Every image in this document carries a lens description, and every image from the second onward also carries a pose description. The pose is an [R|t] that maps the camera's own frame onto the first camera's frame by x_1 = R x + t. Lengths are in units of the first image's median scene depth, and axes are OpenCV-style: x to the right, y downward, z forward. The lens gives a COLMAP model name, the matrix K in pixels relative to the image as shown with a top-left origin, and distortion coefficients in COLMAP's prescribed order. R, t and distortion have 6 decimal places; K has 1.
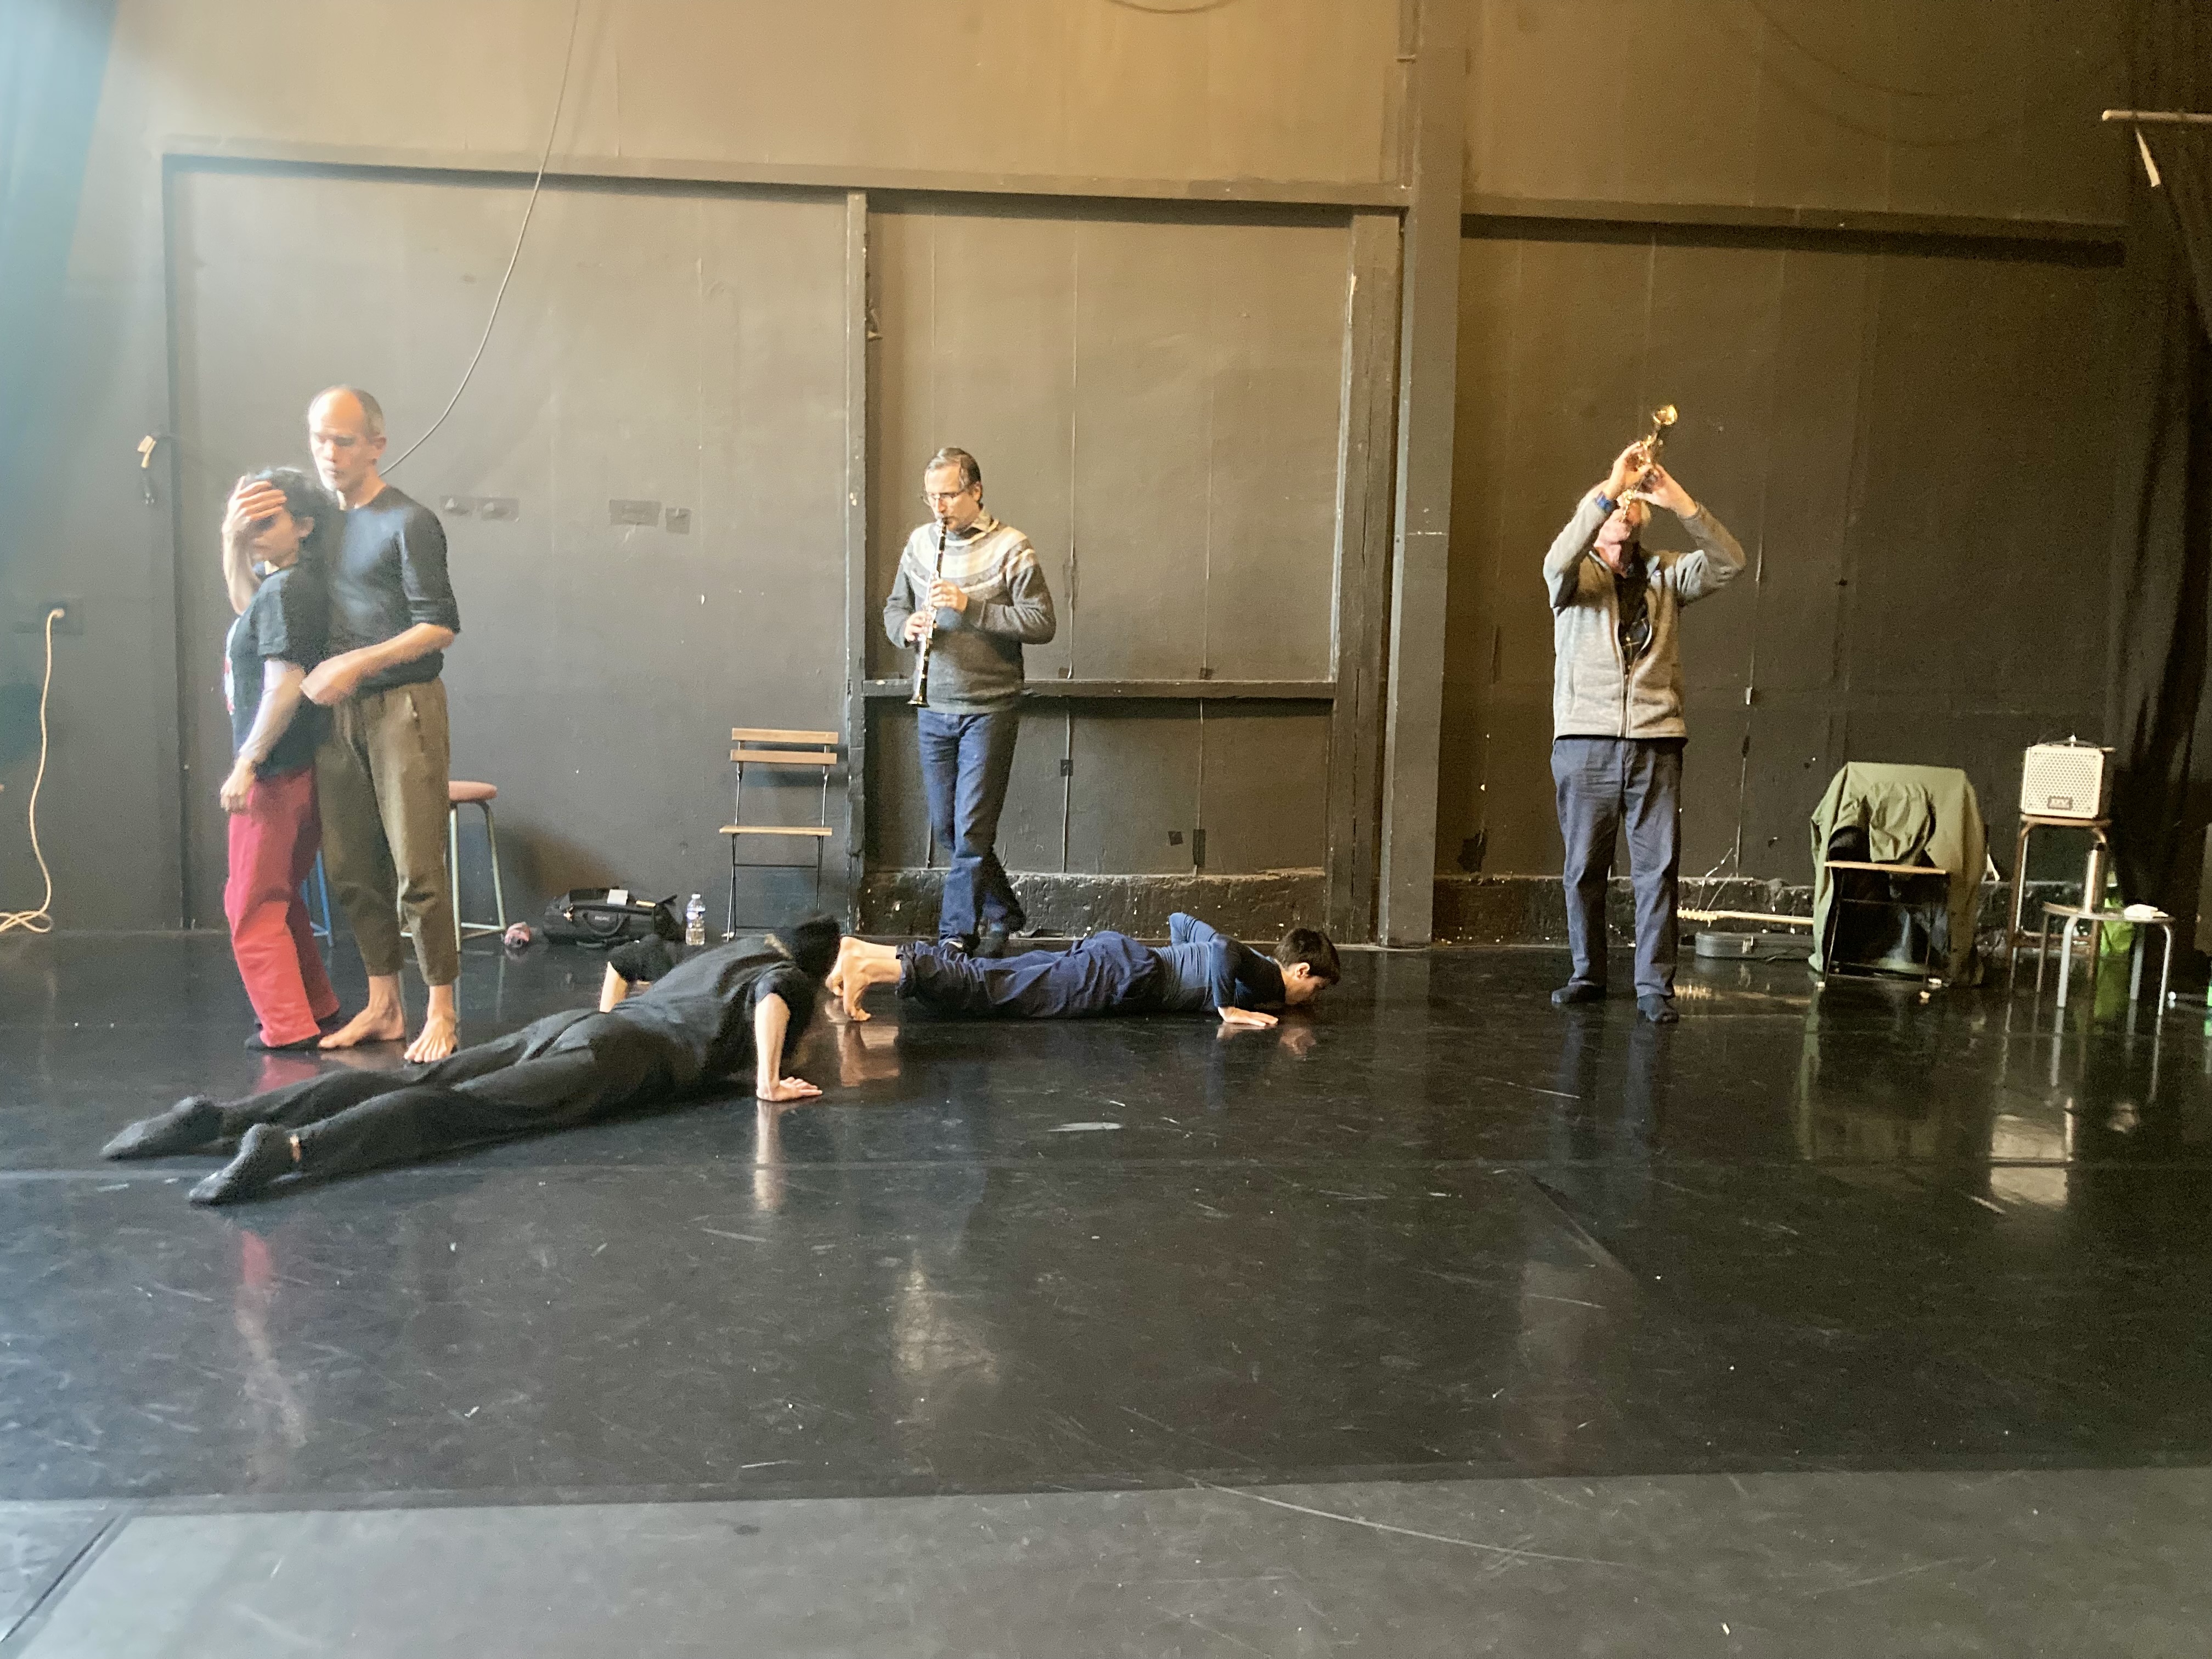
lens RADIAL K [[1810.0, 0, 1099.4], [0, 1810.0, 871.4], [0, 0, 1]] dist [0.028595, -0.021587]
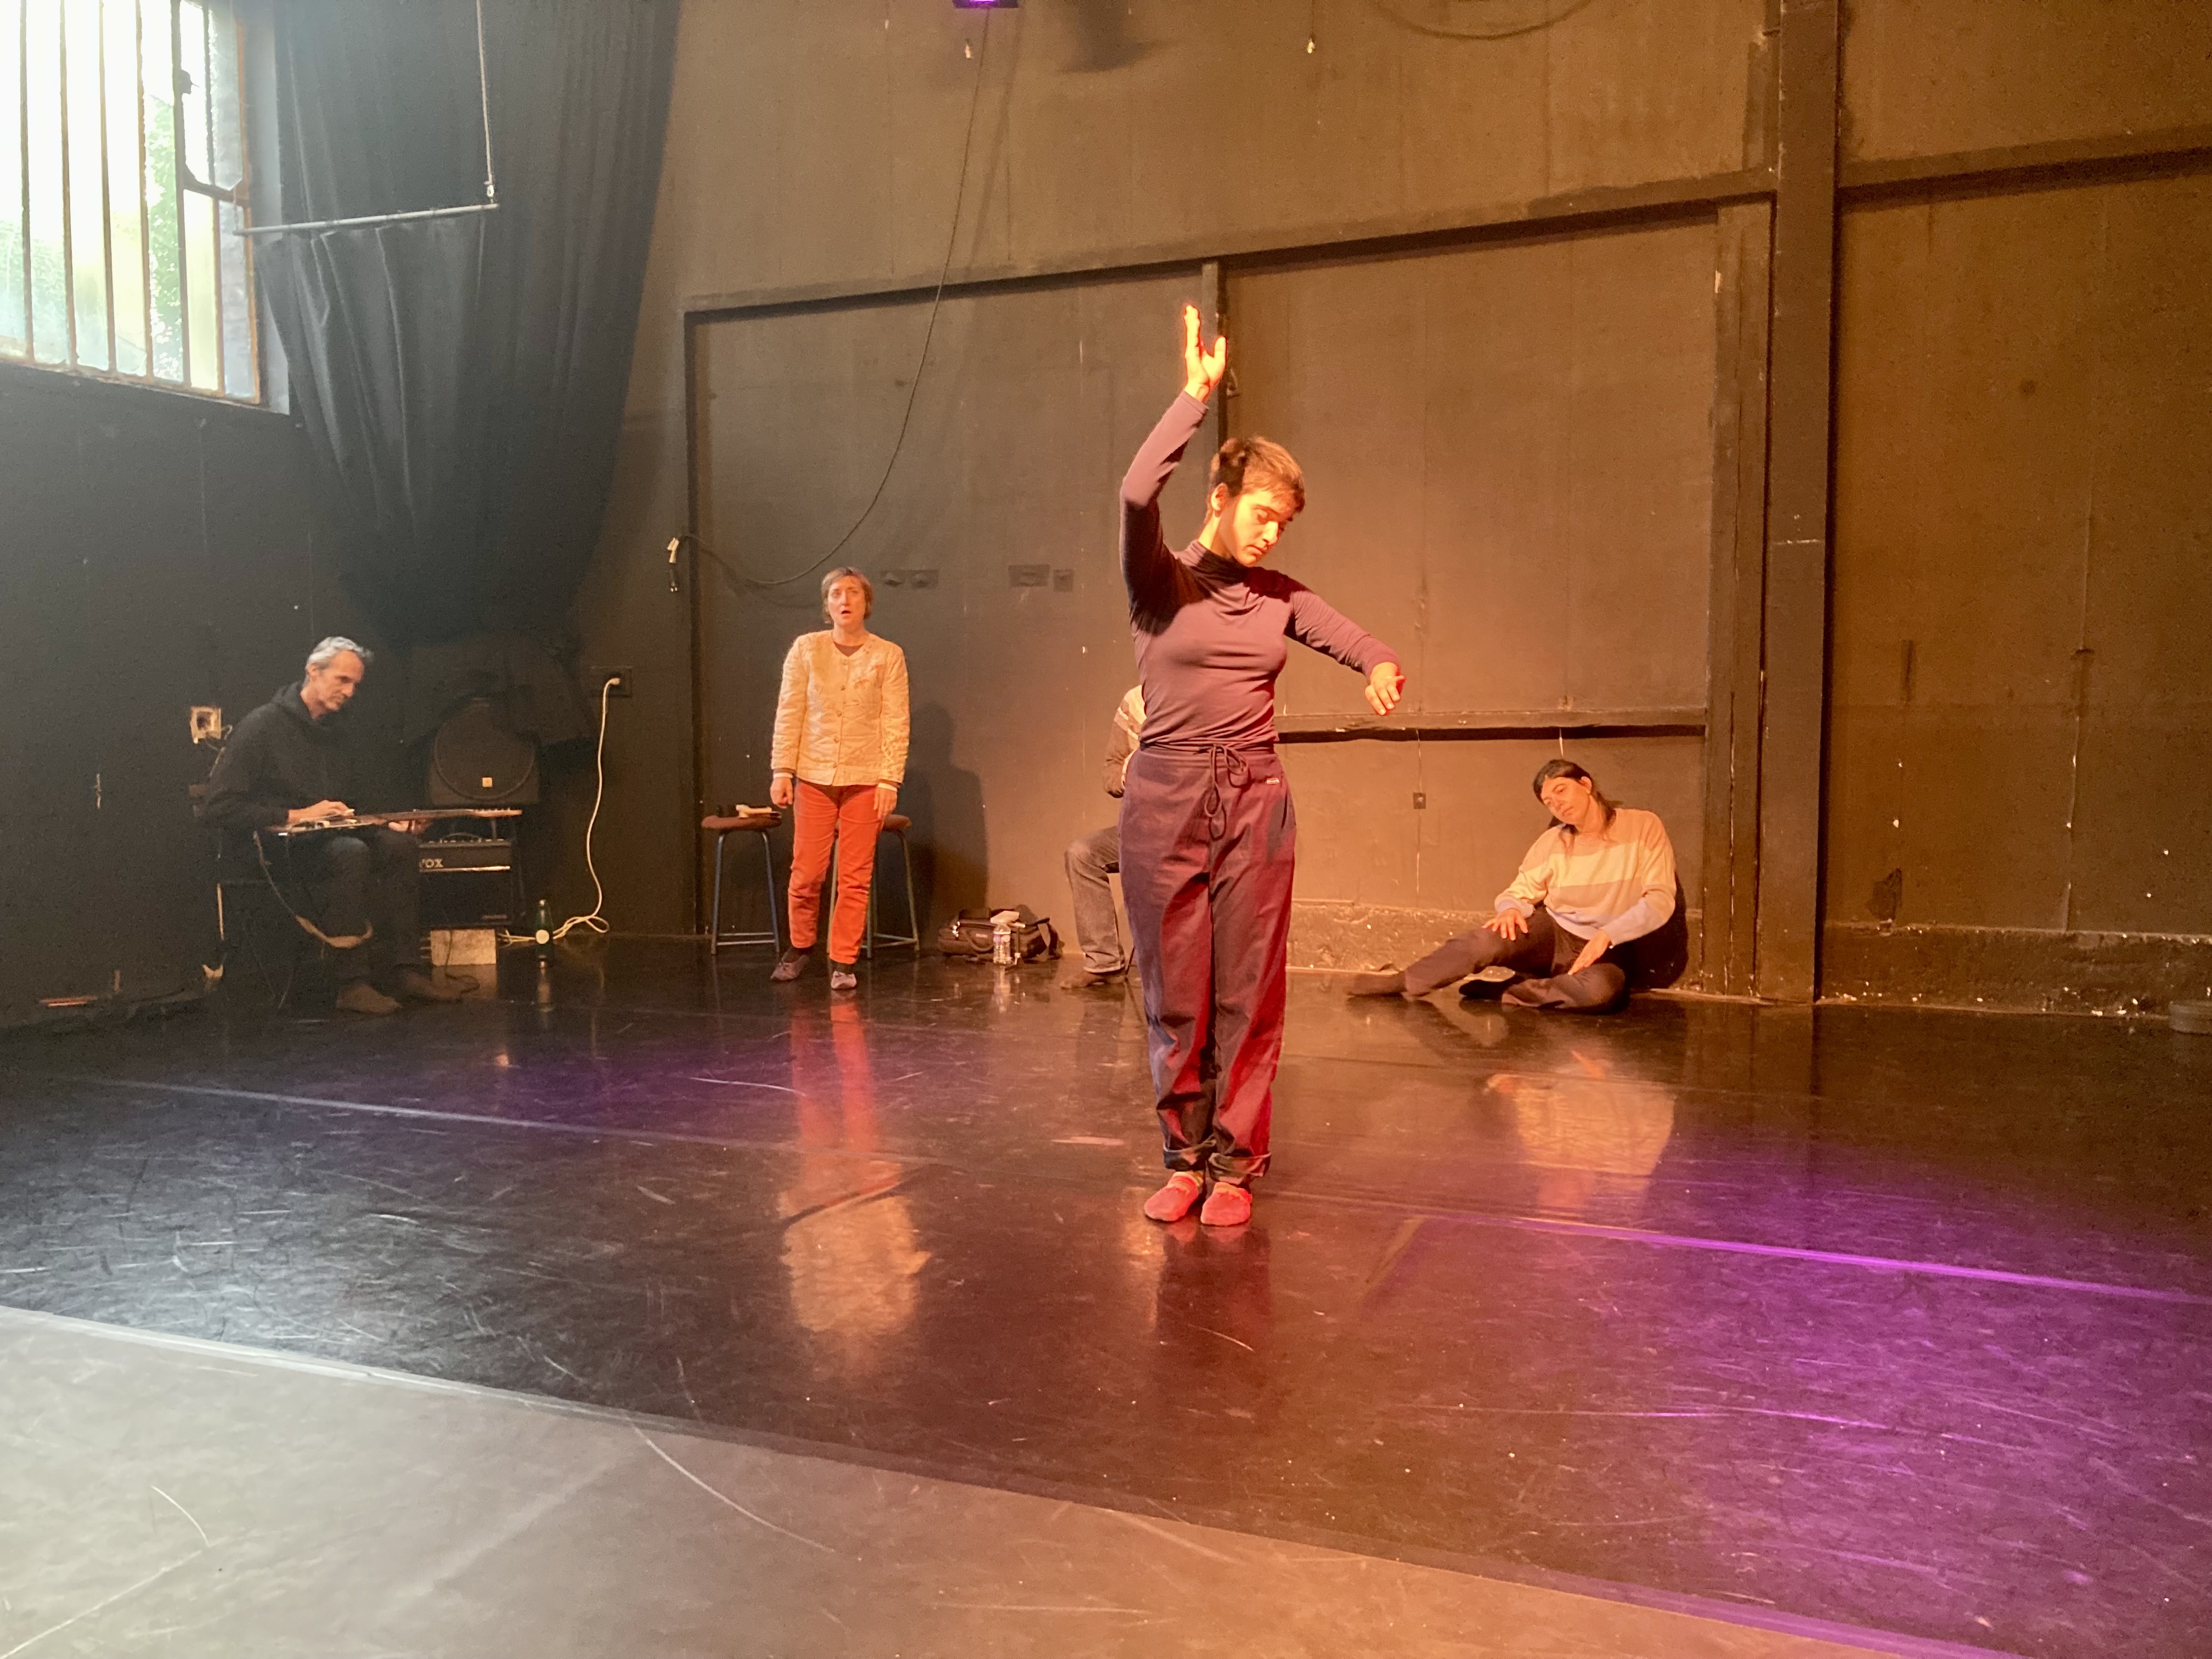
lens RADIAL K [[1811.2, 0, 1079.1], [0, 1811.2, 836.4], [0, 0, 1]] dist [0.024867, -0.010507]
pose [[0.883537, 0.008165, -0.468290, 0.308034], [-0.025694, 0.999187, -0.031057, -0.002671], [0.467656, 0.039472, 0.883029, 0.039279]]
